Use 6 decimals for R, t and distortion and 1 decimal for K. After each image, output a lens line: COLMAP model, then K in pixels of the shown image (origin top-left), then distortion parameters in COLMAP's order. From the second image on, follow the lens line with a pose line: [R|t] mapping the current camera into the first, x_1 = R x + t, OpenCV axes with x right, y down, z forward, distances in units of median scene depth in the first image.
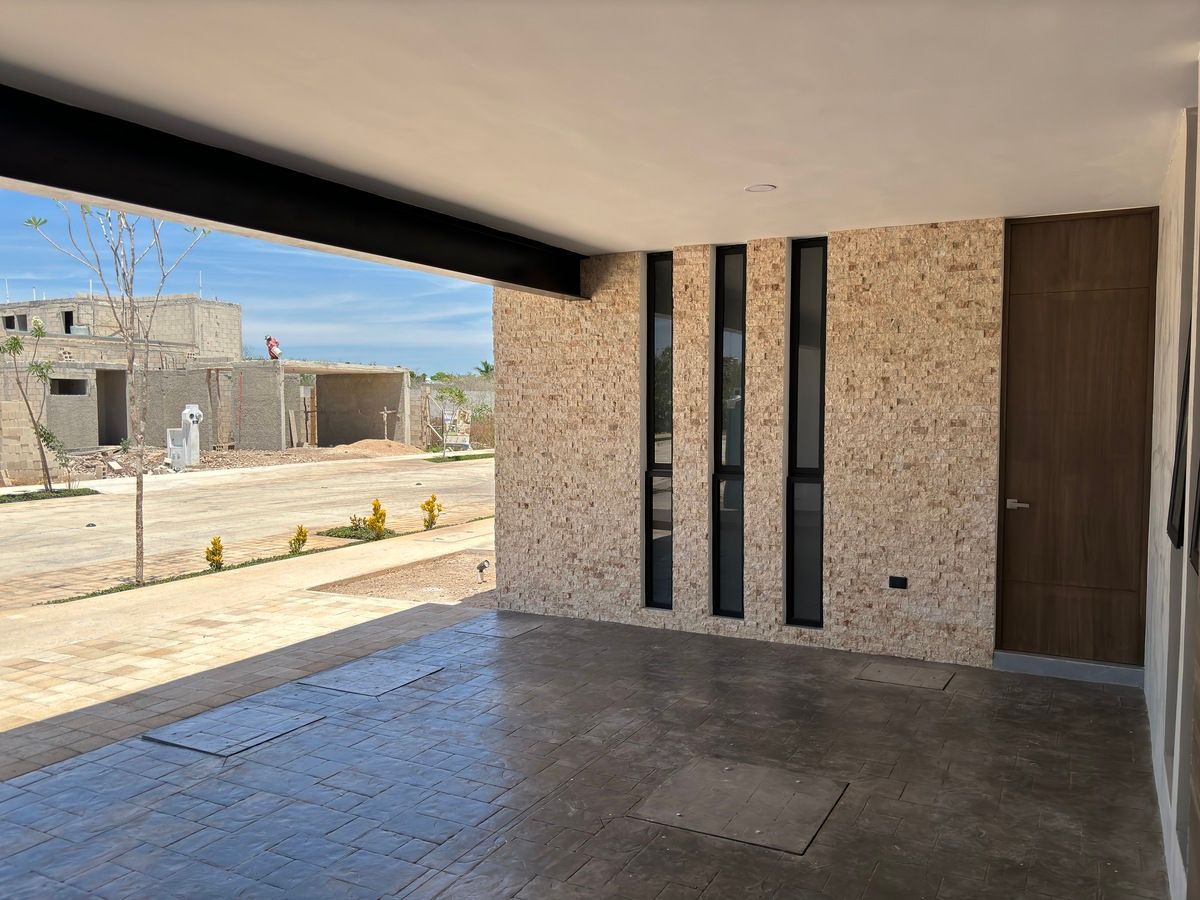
lens RADIAL K [[905.5, 0, 600.0], [0, 905.5, 450.0], [0, 0, 1]] dist [0.064776, -0.080313]
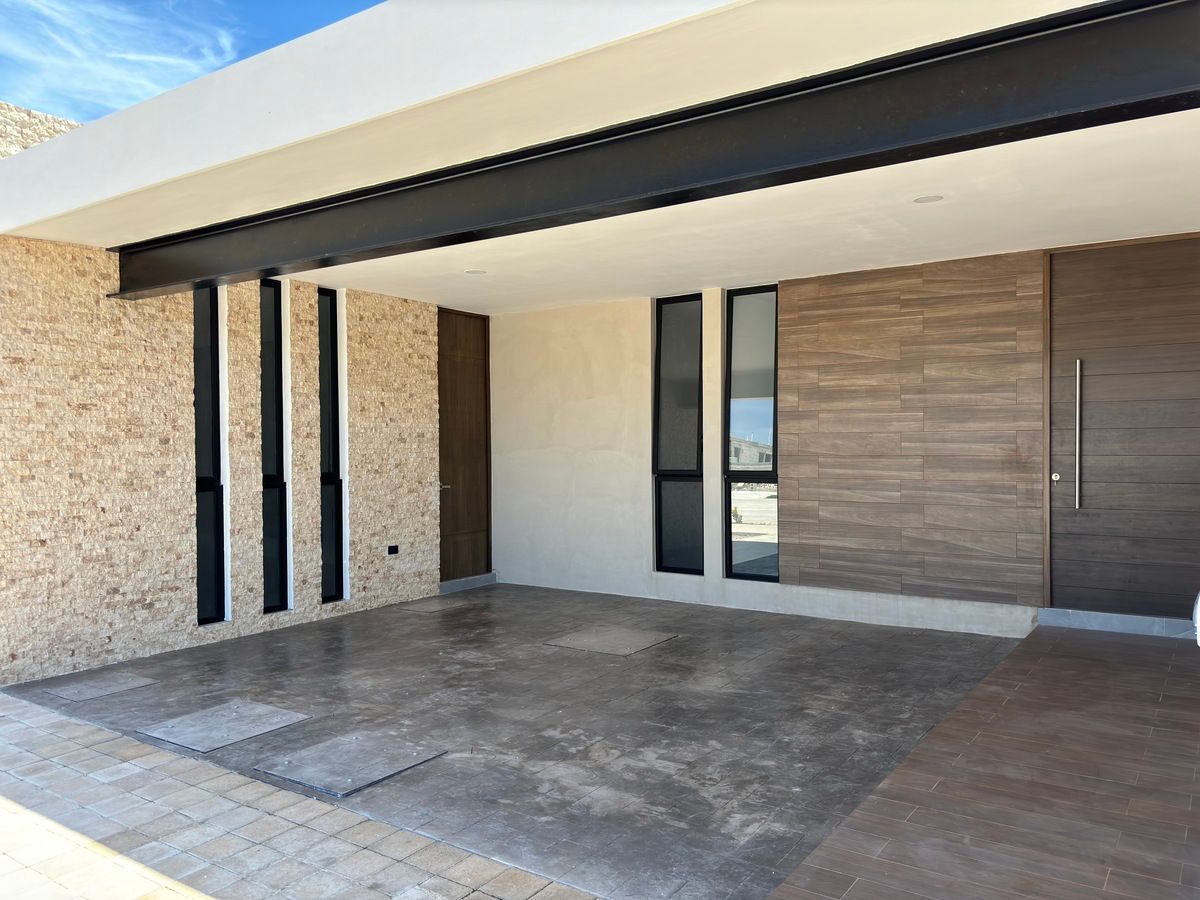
lens RADIAL K [[905.5, 0, 600.0], [0, 905.5, 450.0], [0, 0, 1]] dist [0.064776, -0.080313]
pose [[0.107390, -0.003332, 0.994211, -0.879204], [0.063415, 0.997981, -0.003505, 0.015668], [-0.992193, 0.063424, 0.107384, 0.457332]]
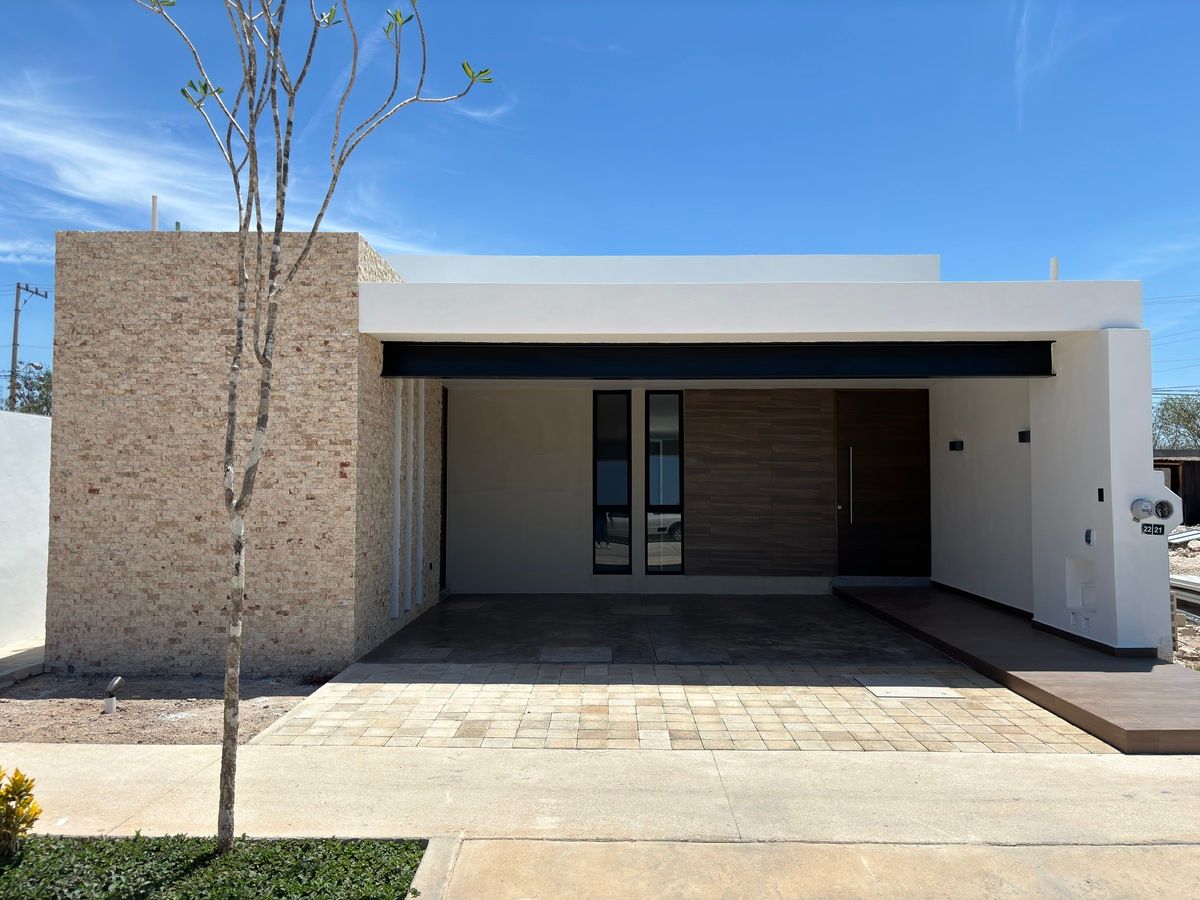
lens RADIAL K [[905.5, 0, 600.0], [0, 905.5, 450.0], [0, 0, 1]] dist [0.064776, -0.080313]
pose [[-0.460462, 0.041539, 0.886707, -1.261092], [0.049319, 0.998559, -0.021167, -0.027428], [-0.886308, 0.033985, -0.461847, 1.319417]]
